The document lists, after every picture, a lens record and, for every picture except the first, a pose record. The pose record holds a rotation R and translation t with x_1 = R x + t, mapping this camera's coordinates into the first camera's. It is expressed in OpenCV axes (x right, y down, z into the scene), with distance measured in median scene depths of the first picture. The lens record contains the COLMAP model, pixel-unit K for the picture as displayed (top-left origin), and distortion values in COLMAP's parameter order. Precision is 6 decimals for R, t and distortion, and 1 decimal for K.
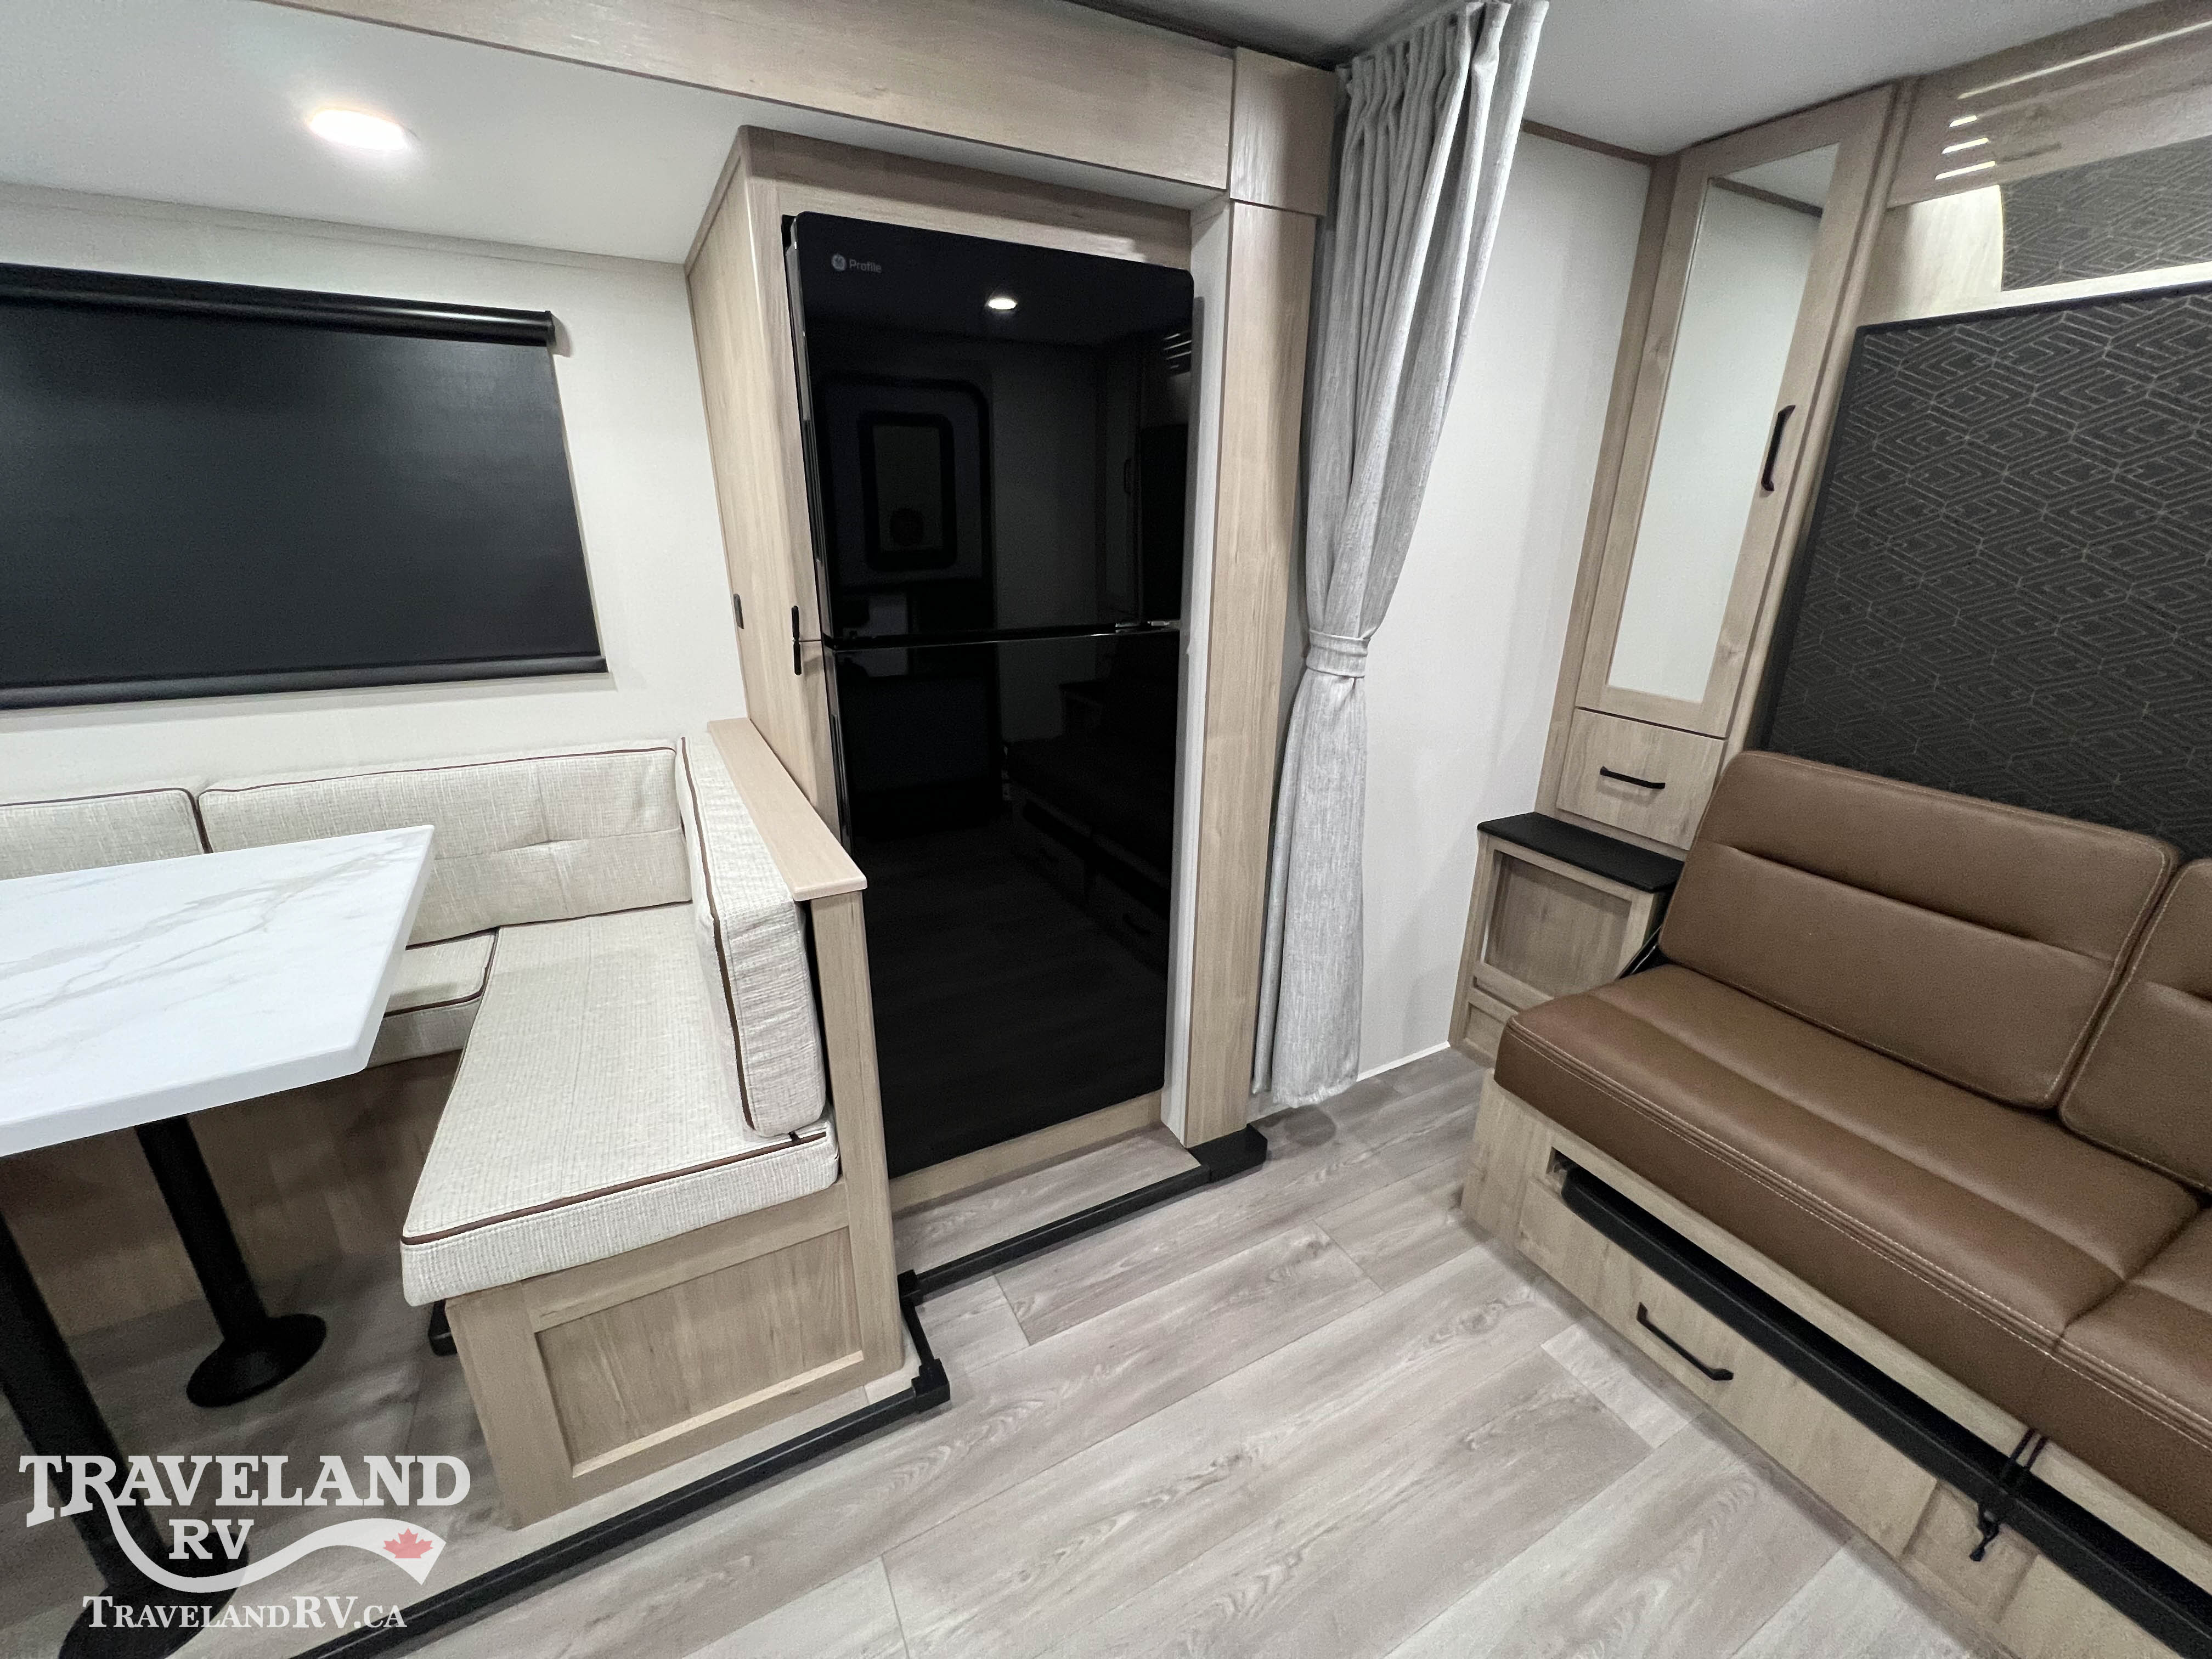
lens RADIAL K [[886.3, 0, 1100.1], [0, 886.3, 824.6], [0, 0, 1]] dist [-0.000047, -0.000108]
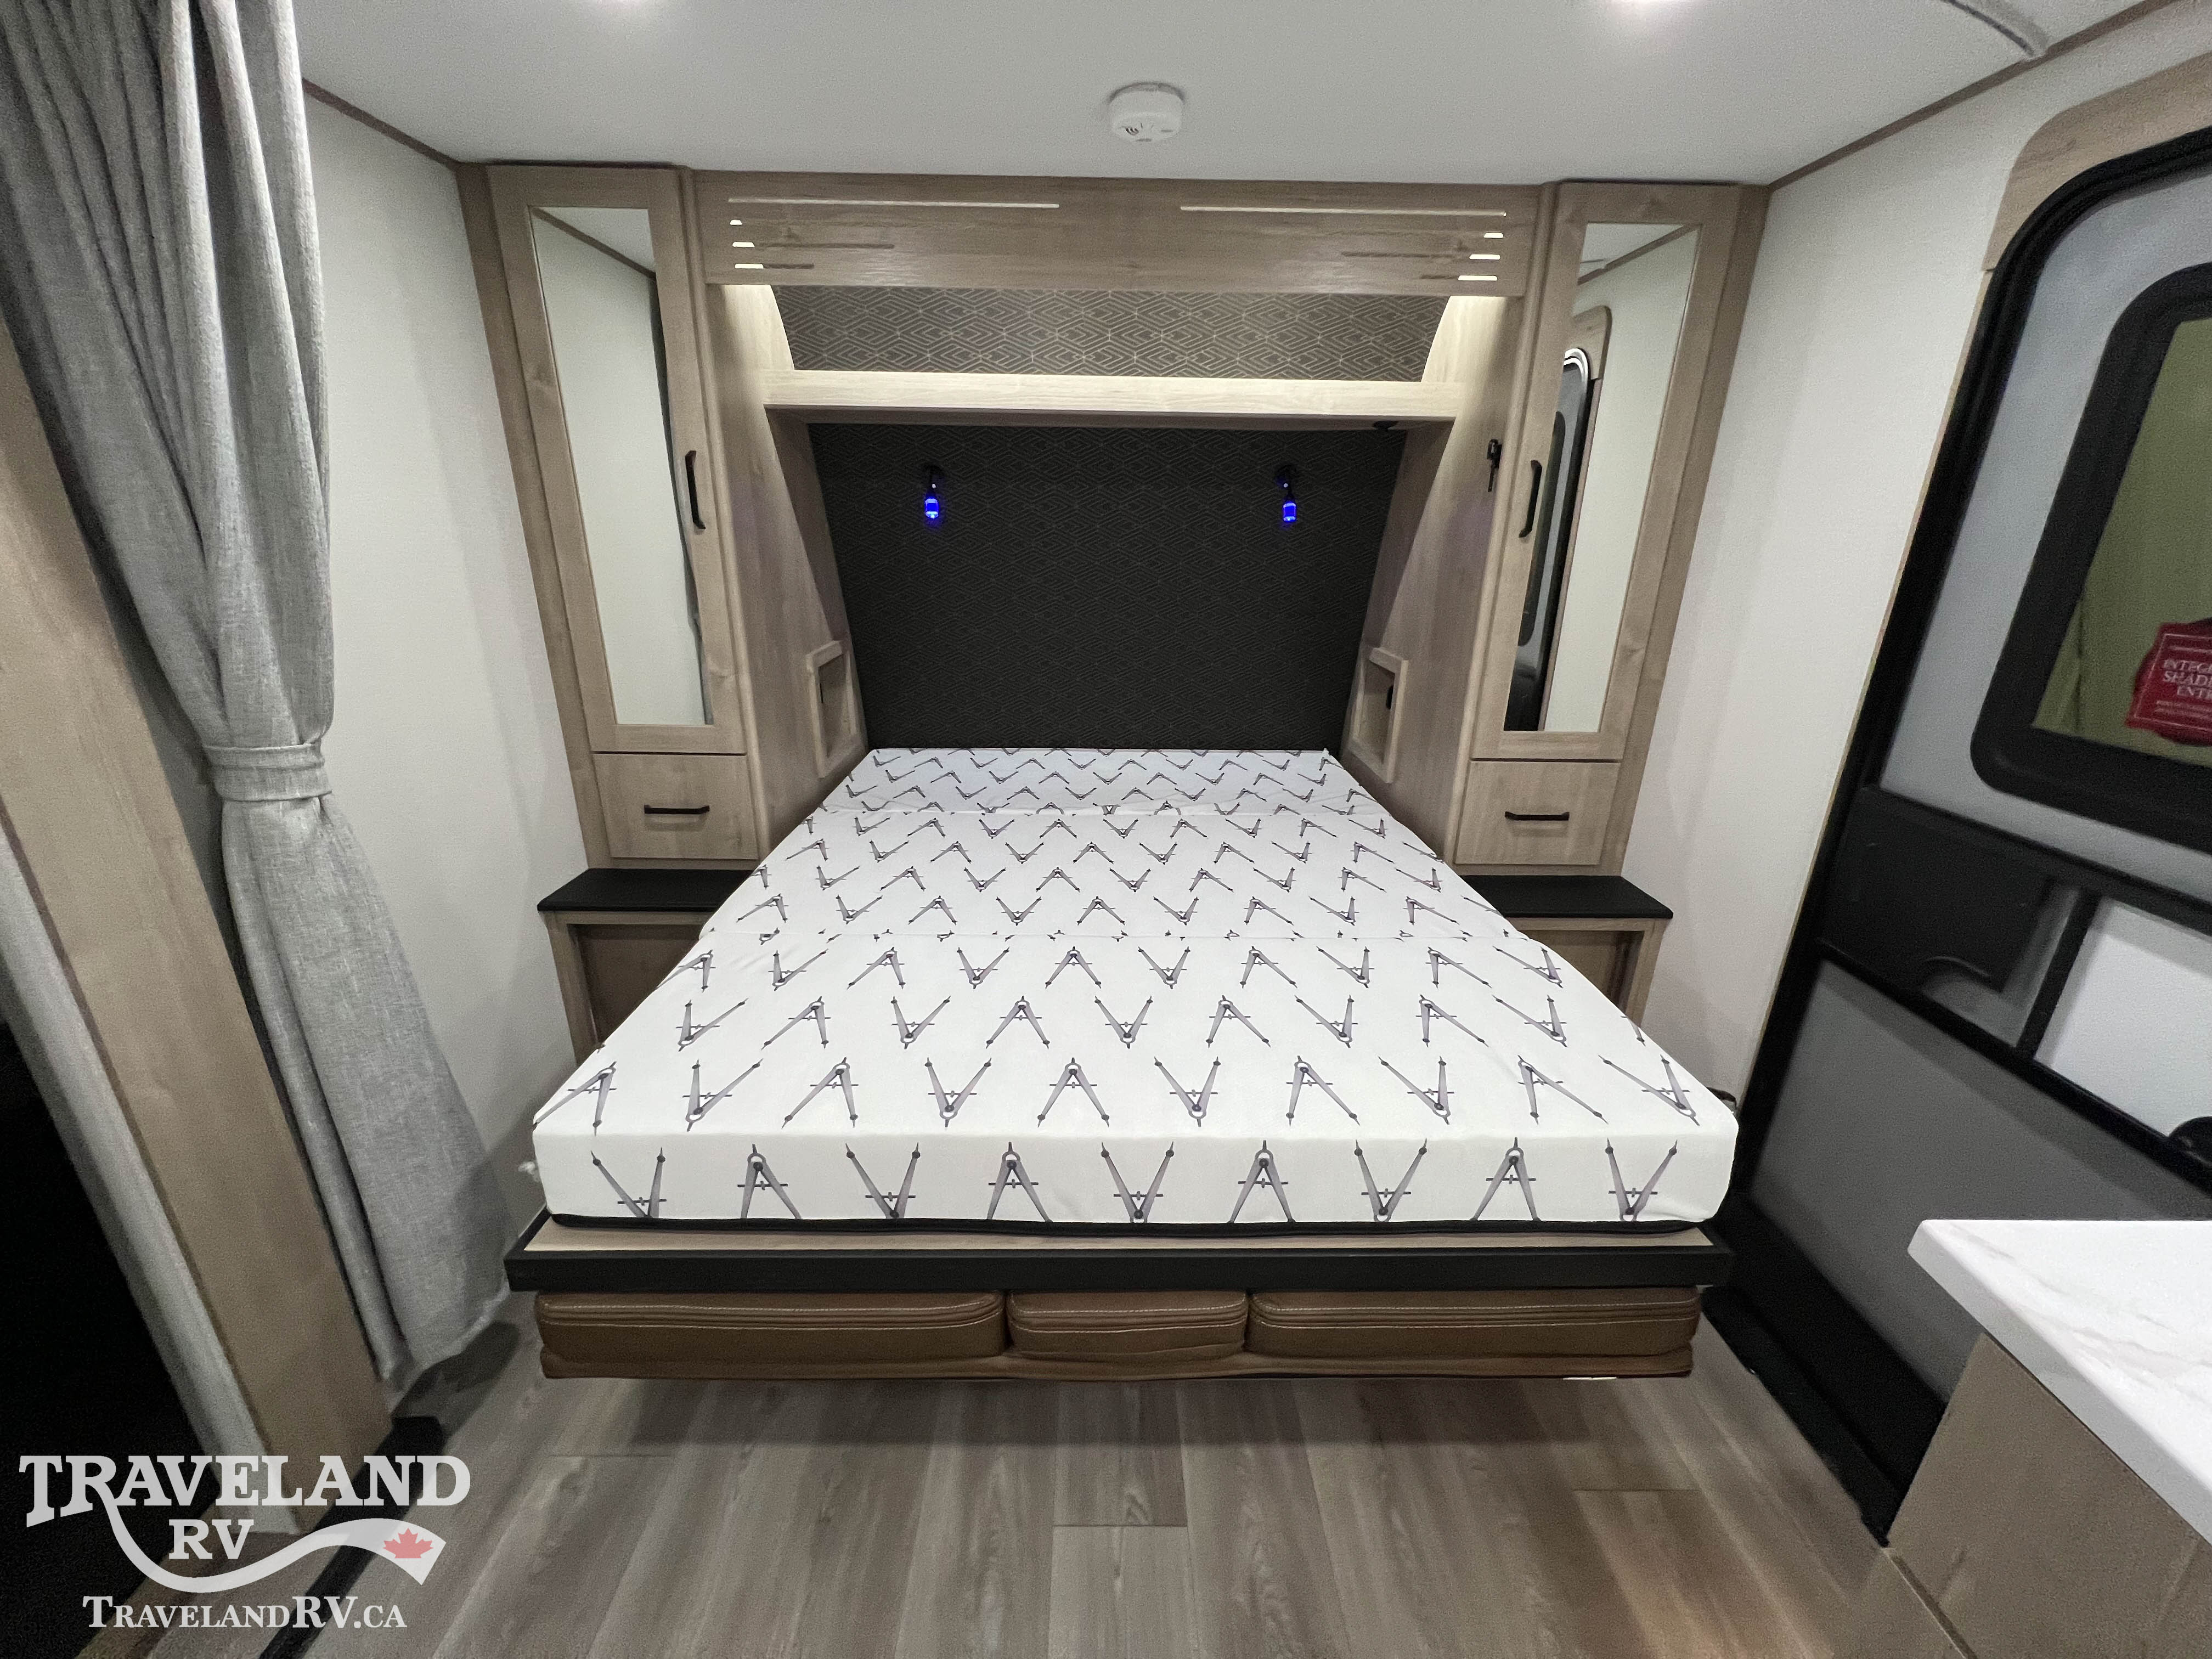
lens RADIAL K [[886.3, 0, 1101.6], [0, 886.3, 824.5], [0, 0, 1]] dist [-0.000047, -0.000108]
pose [[0.461124, -0.295271, 0.836767, -0.032176], [0.292839, 0.940818, 0.170610, -0.087336], [-0.837622, 0.166365, 0.520300, 0.099785]]
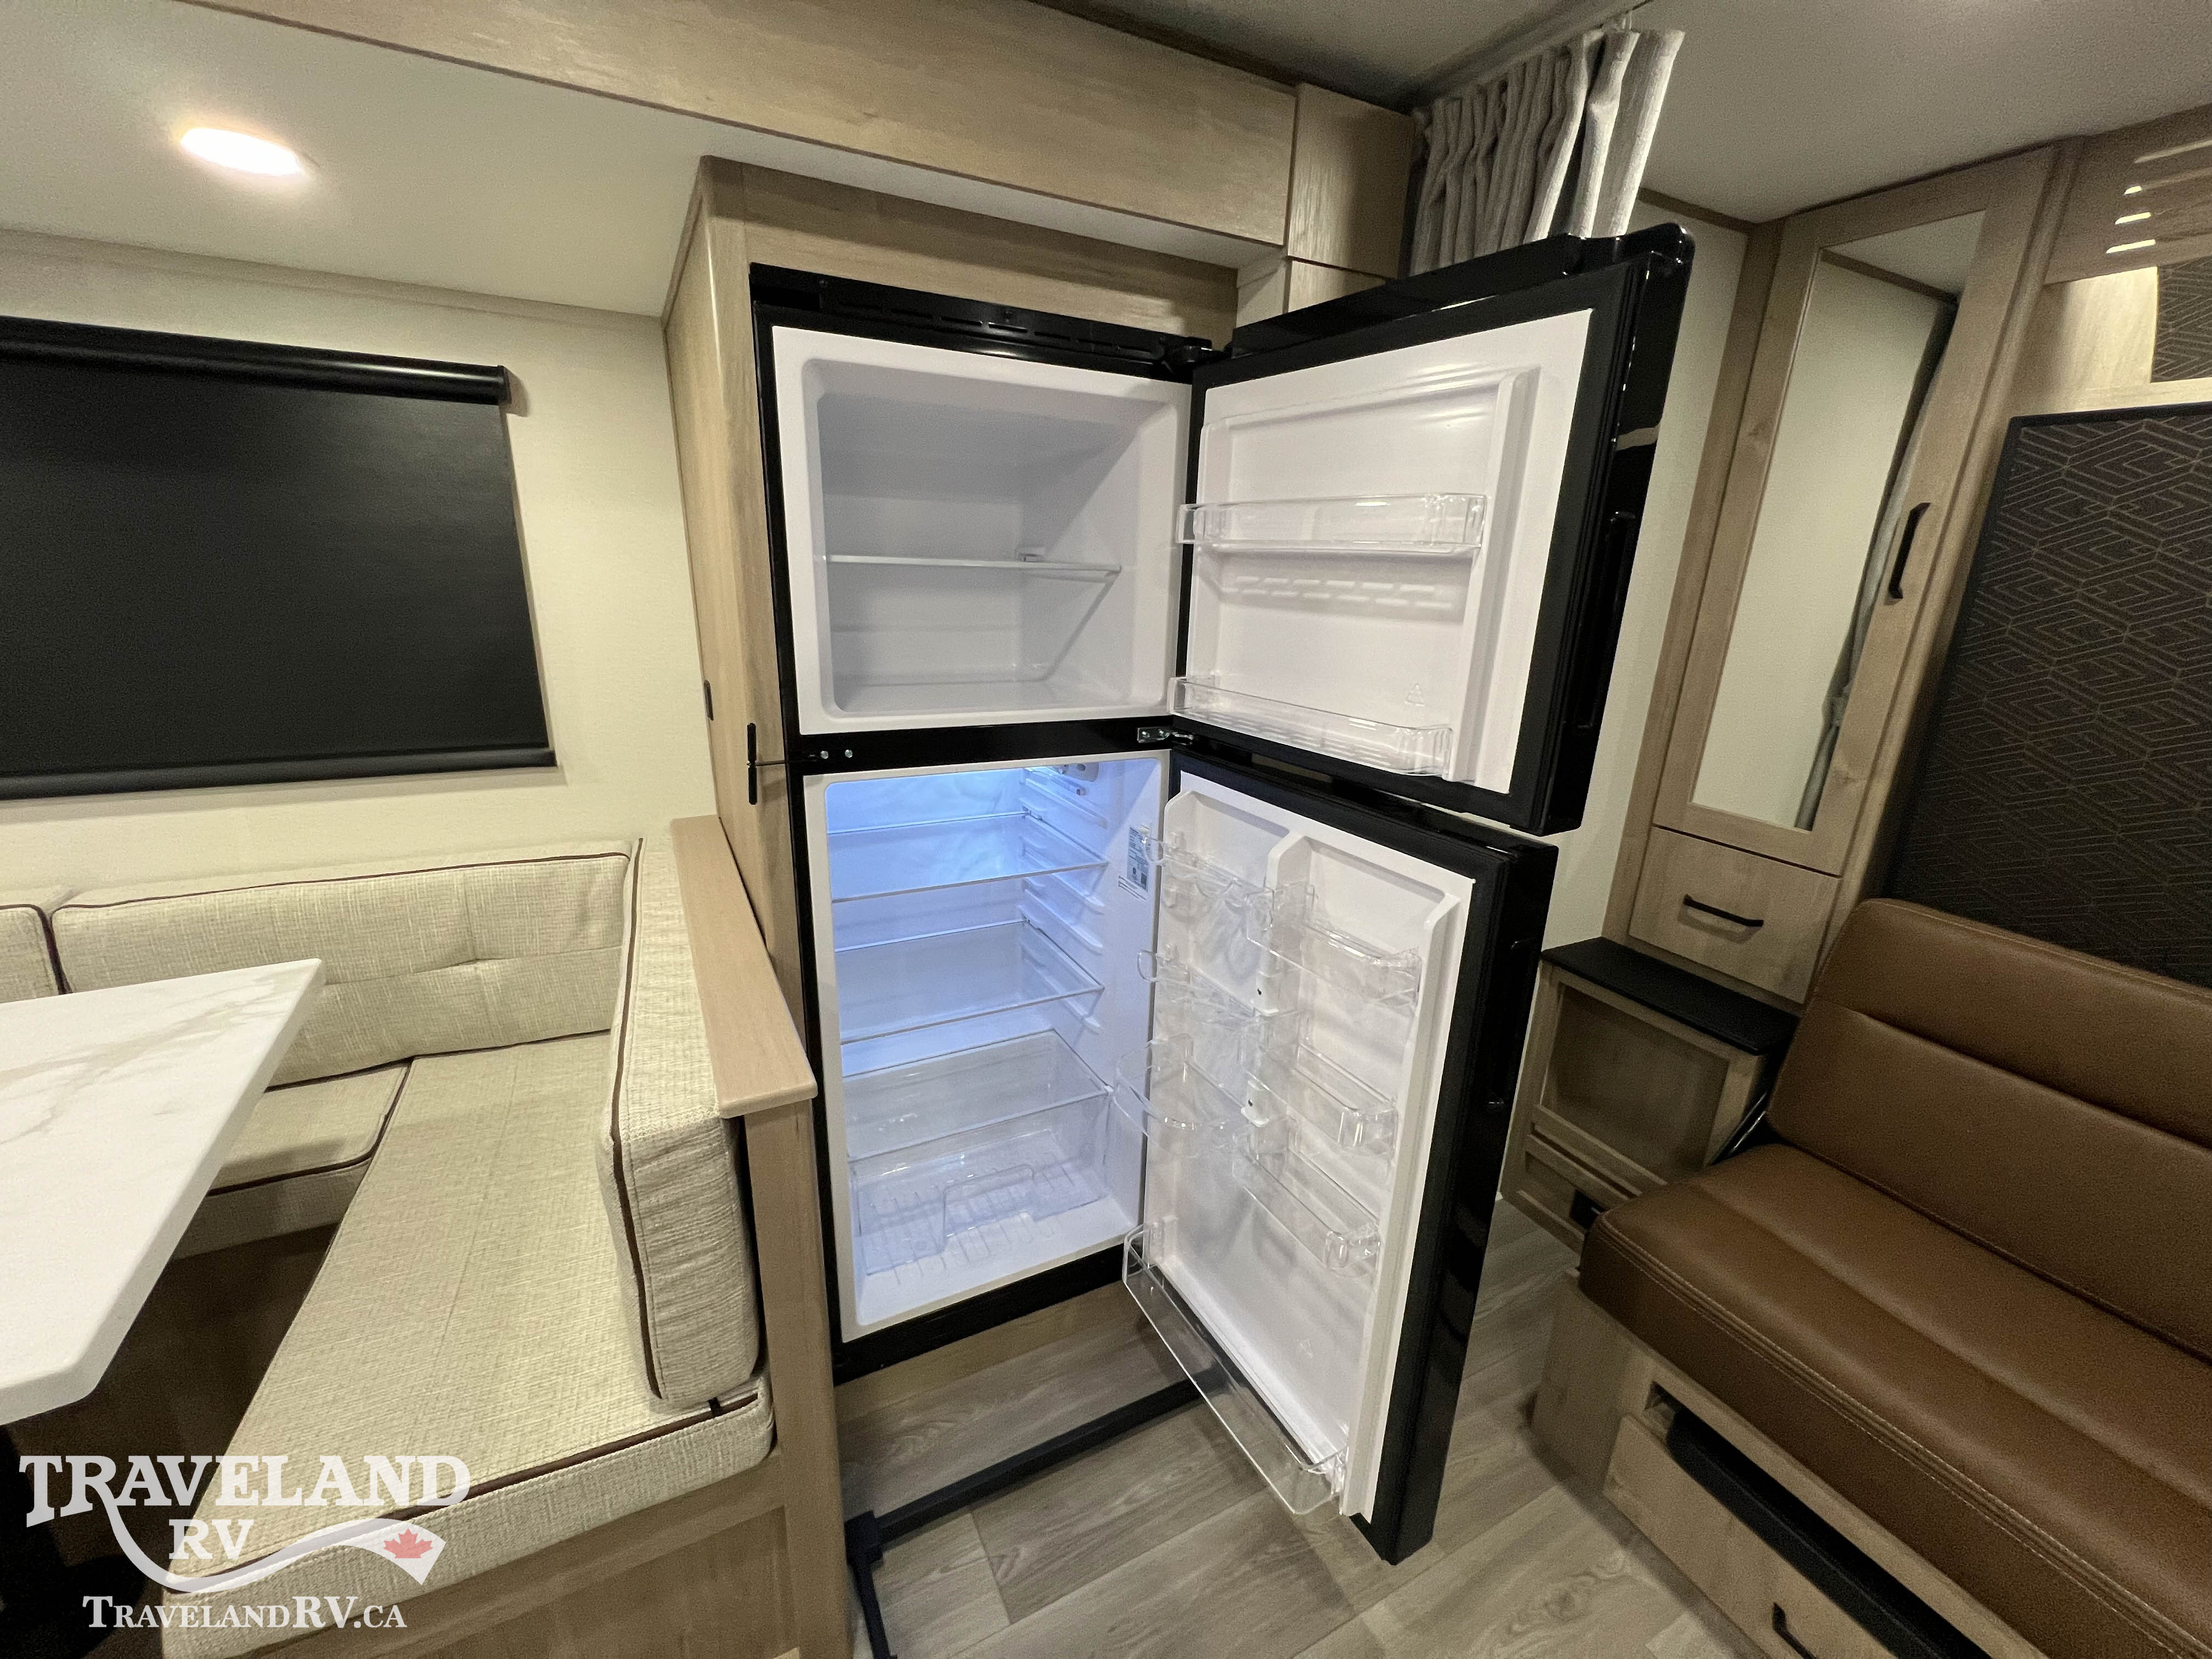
lens RADIAL K [[886.3, 0, 1099.7], [0, 886.3, 823.9], [0, 0, 1]] dist [-0.000047, -0.000108]
pose [[0.999645, 0.025388, -0.008020, -0.010505], [-0.025766, 0.998361, -0.051107, -0.102441], [0.006709, 0.051296, 0.998661, 0.158034]]
